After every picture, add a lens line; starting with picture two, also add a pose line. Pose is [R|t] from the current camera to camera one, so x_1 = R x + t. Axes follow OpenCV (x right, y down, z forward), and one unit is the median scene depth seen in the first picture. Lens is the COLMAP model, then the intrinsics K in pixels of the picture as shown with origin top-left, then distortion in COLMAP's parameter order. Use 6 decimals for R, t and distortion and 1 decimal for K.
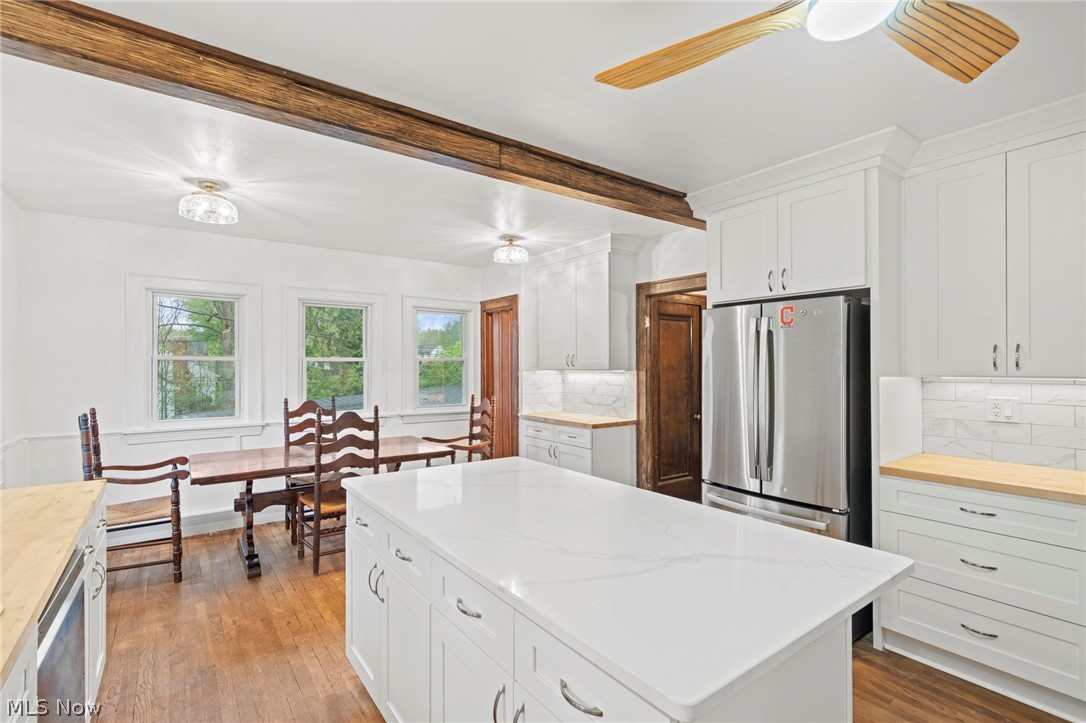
lens RADIAL K [[502.9, 0, 540.6], [0, 502.9, 362.5], [0, 0, 1]] dist [0.005646, -0.000660]
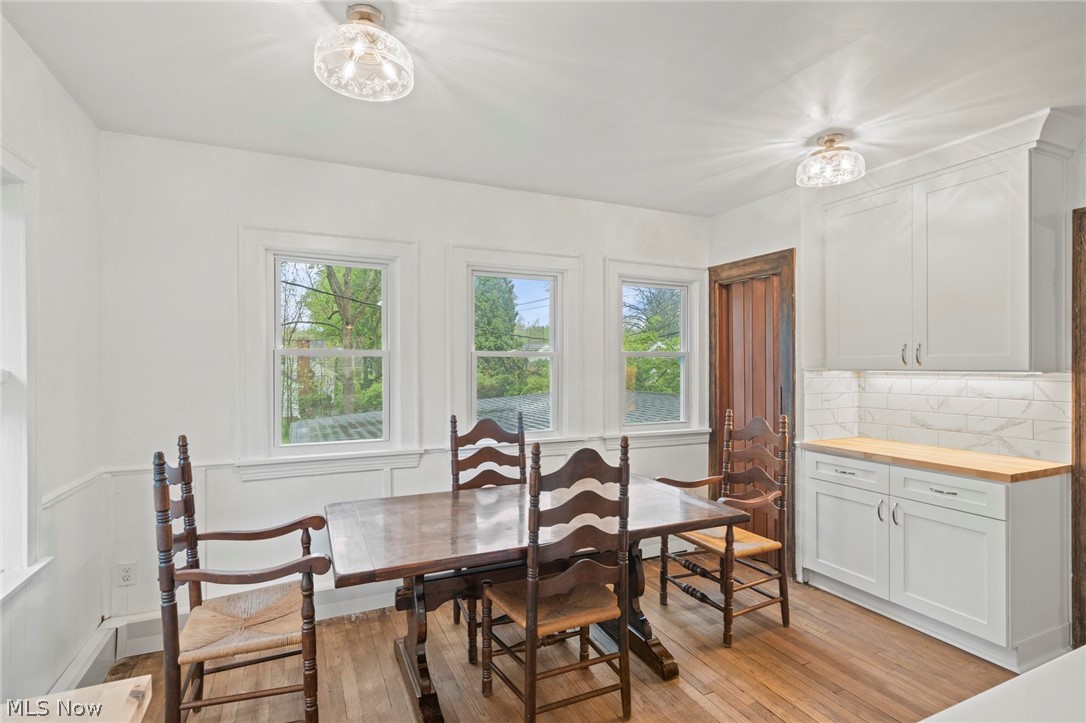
lens RADIAL K [[538.1, 0, 545.6], [0, 538.1, 362.8], [0, 0, 1]] dist [-0.001906, 0.000454]
pose [[0.980728, -0.001482, -0.195373, -0.246599], [0.002175, 0.999992, 0.003329, 0.002907], [0.195366, -0.003690, 0.980723, 0.330410]]
